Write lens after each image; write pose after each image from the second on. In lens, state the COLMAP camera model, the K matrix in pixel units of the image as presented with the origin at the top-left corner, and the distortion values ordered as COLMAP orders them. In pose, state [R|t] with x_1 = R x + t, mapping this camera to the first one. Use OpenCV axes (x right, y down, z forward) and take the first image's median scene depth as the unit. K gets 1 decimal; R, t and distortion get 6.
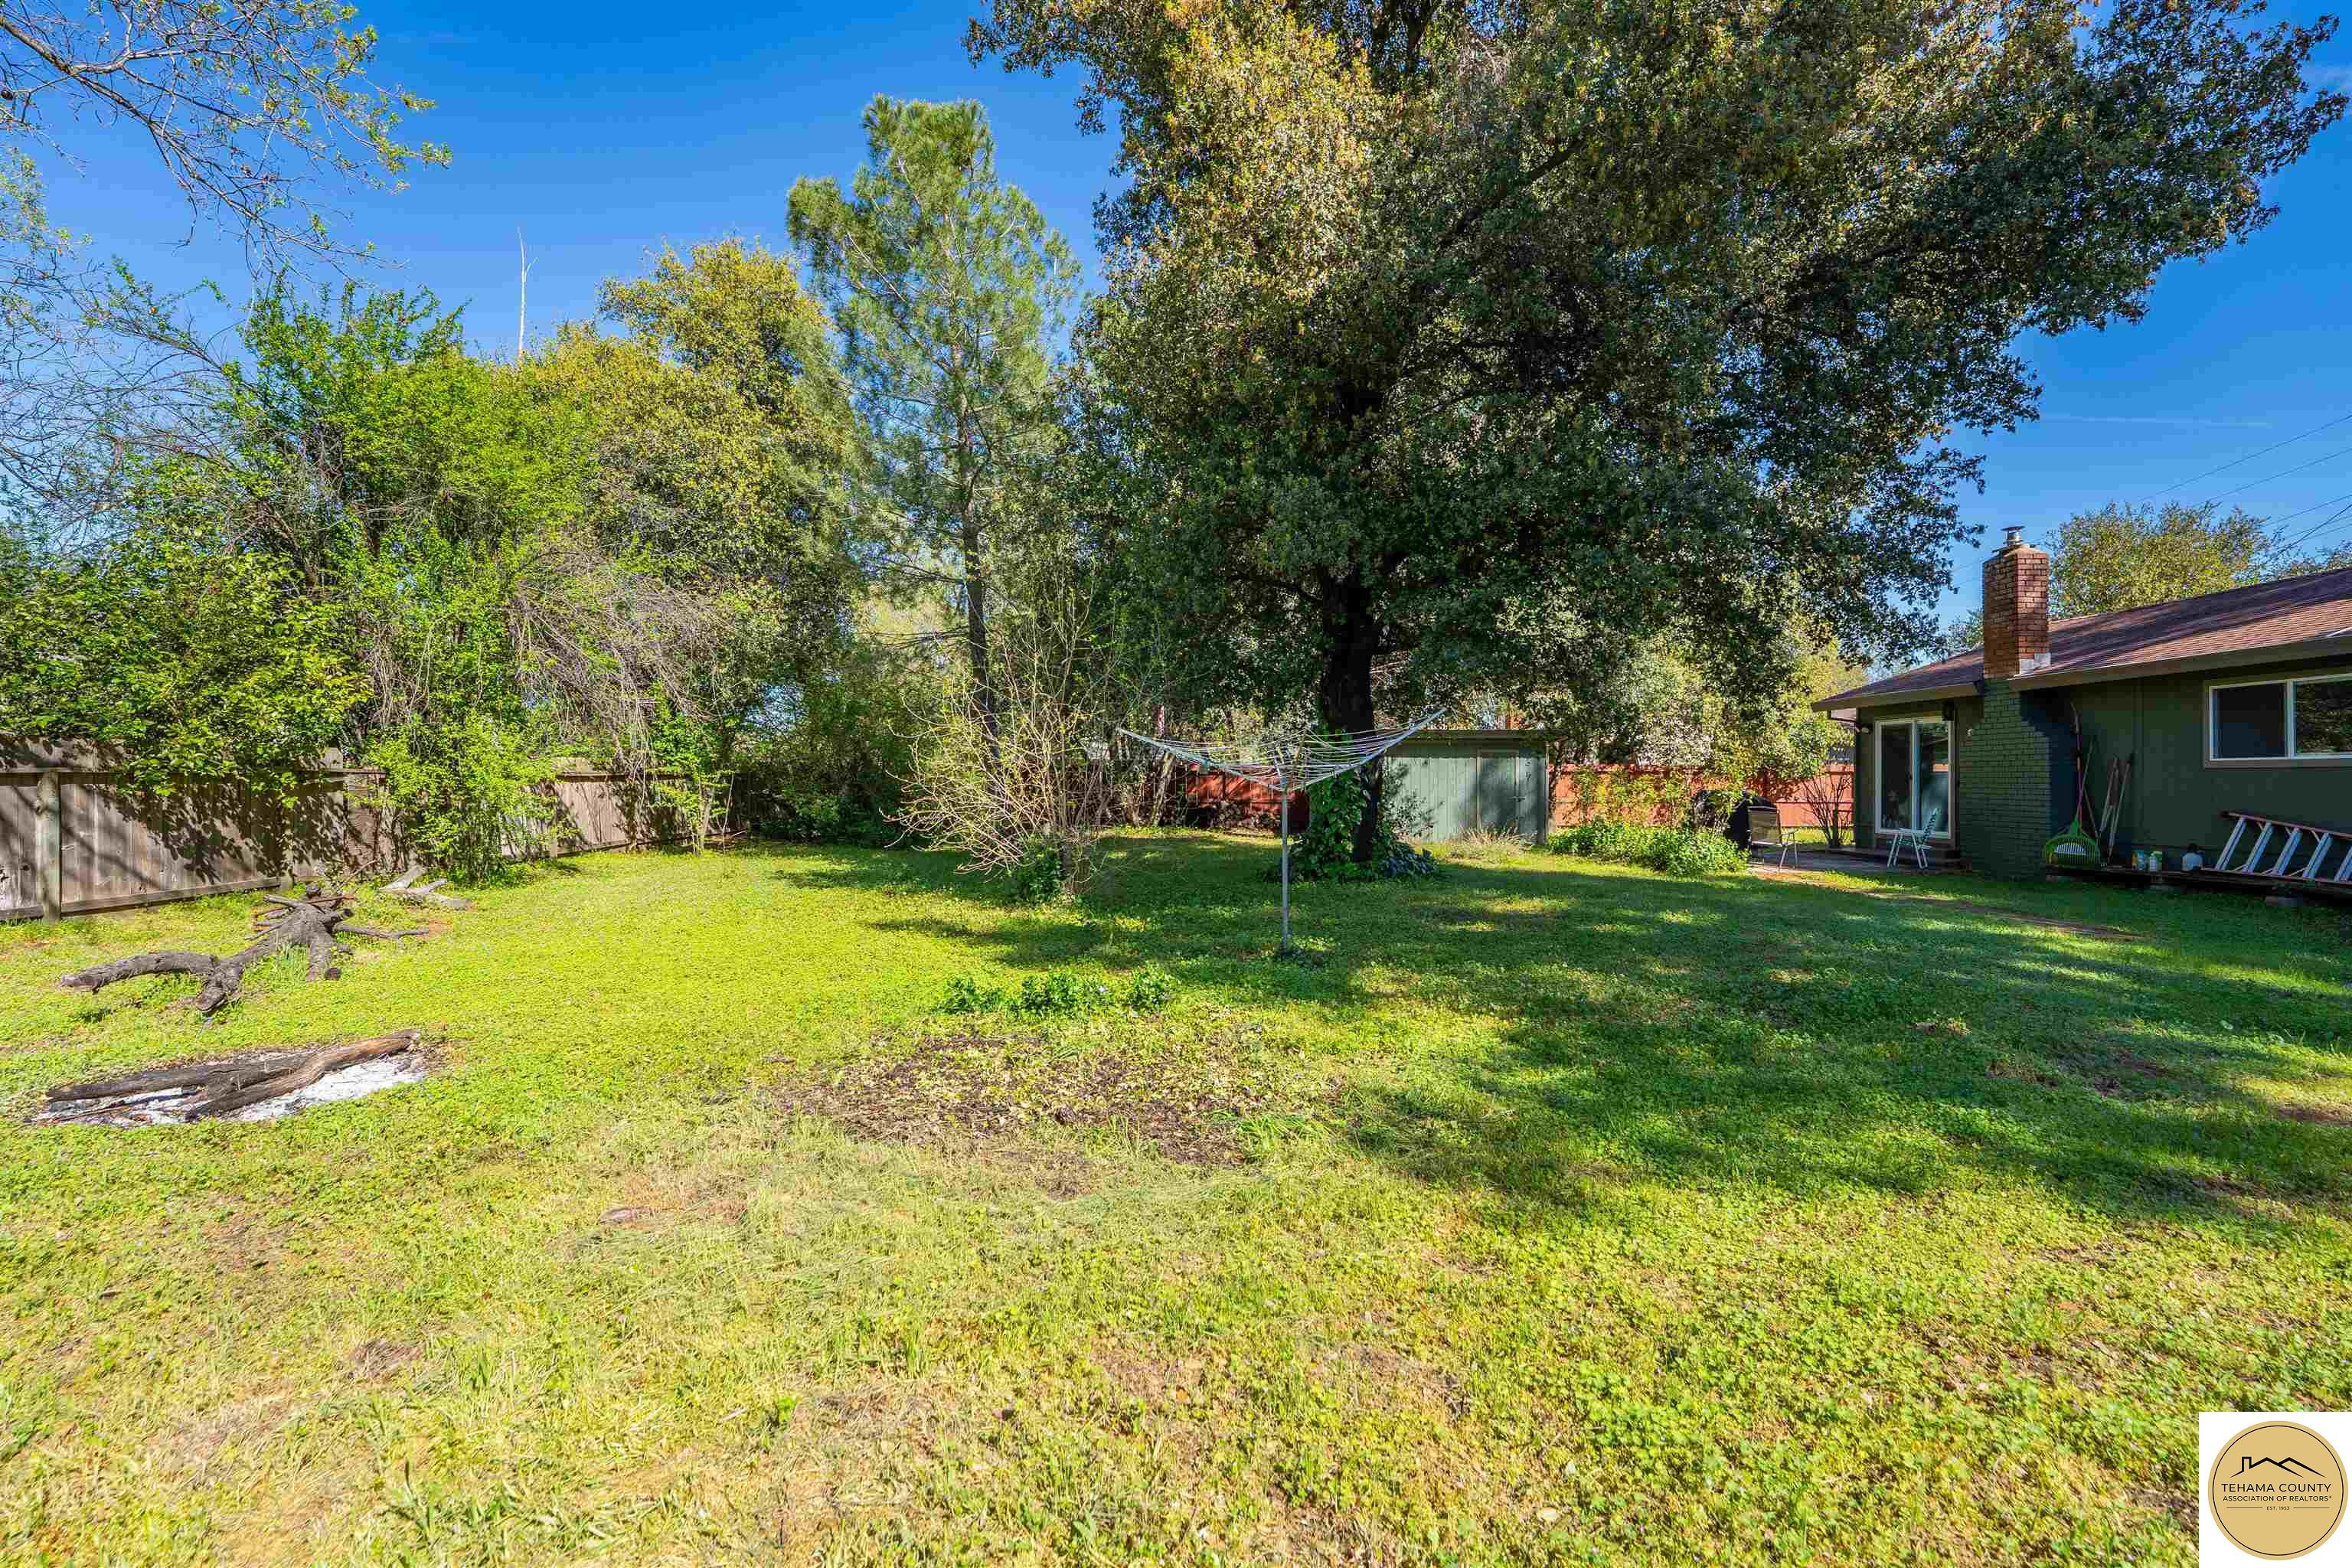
lens RADIAL K [[986.3, 0, 1167.5], [0, 986.3, 780.4], [0, 0, 1]] dist [0.000002, -0.000063]
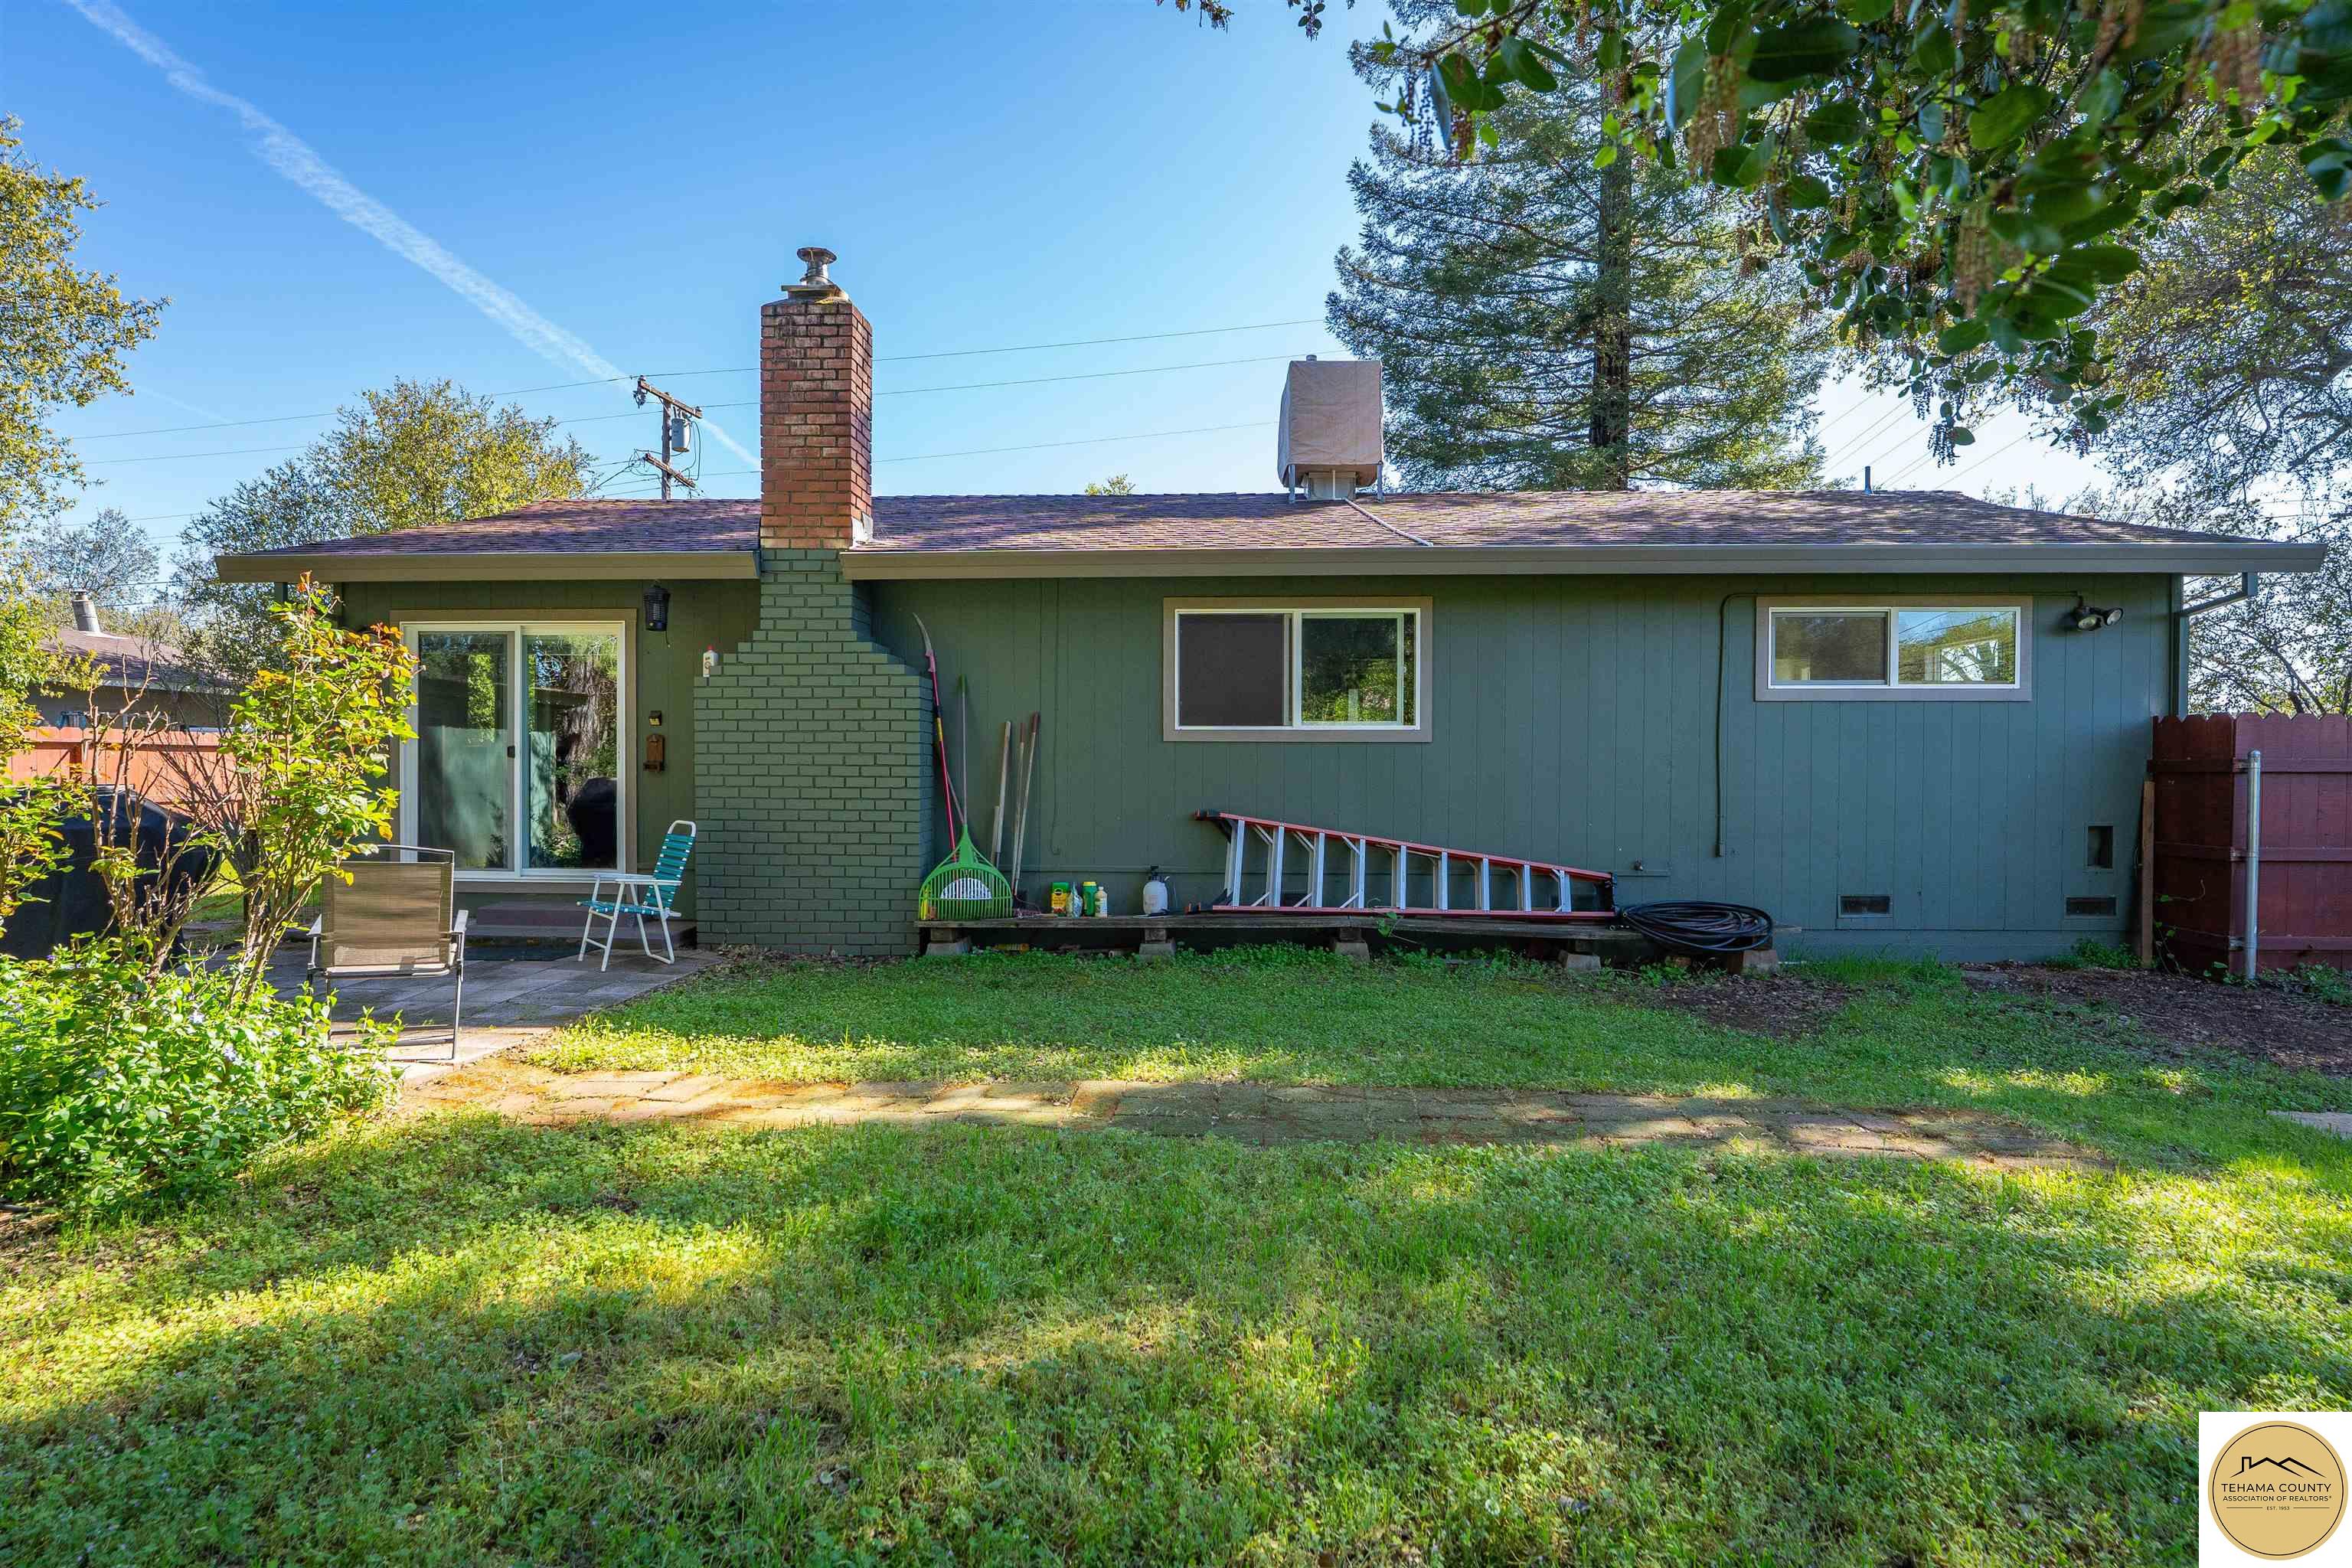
lens RADIAL K [[1048.8, 0, 1161.1], [0, 1048.8, 769.6], [0, 0, 1]] dist [0.001081, 0.000205]
pose [[0.012341, -0.009990, 0.999874, 0.314263], [-0.005348, 0.999935, 0.010057, -0.000936], [-0.999910, -0.005471, 0.012287, 0.791807]]
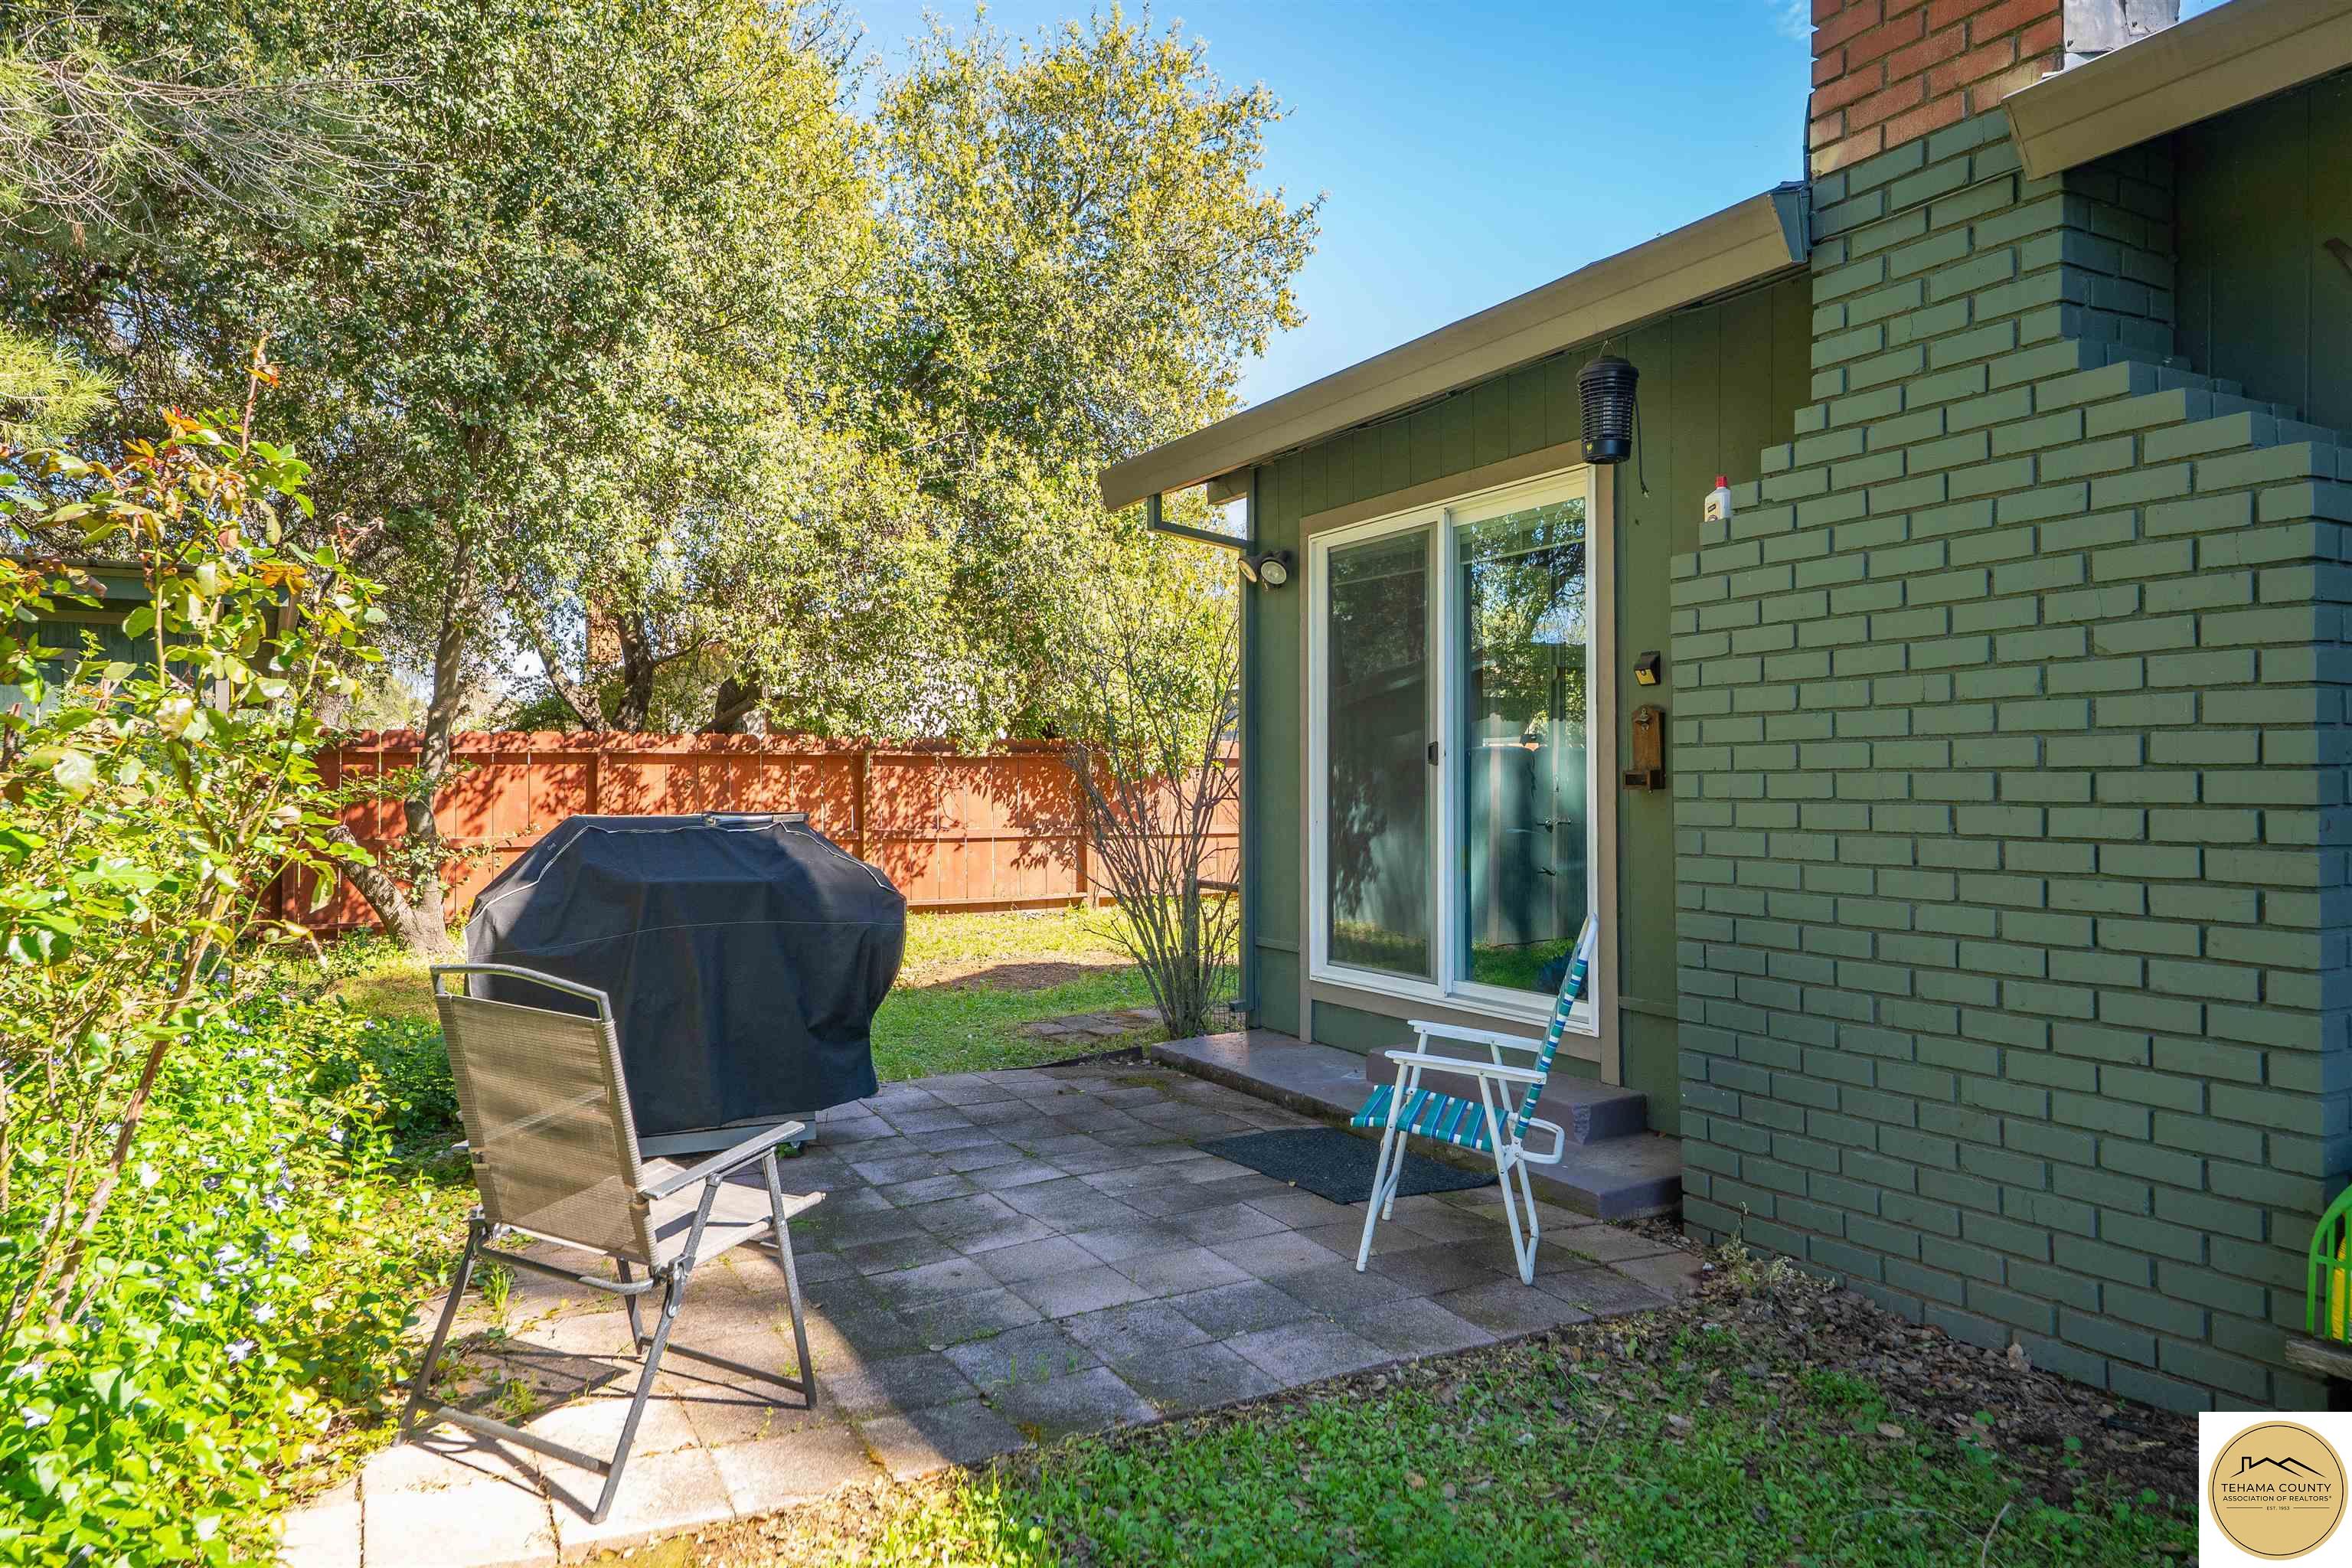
lens RADIAL K [[1555.1, 0, 1170.0], [0, 1555.1, 774.3], [0, 0, 1]] dist [0.008378, 0.003209]
pose [[0.855072, 0.001669, 0.518506, 0.579020], [0.001197, 0.999986, -0.005192, 0.004711], [-0.518507, 0.005061, 0.855058, 0.815591]]
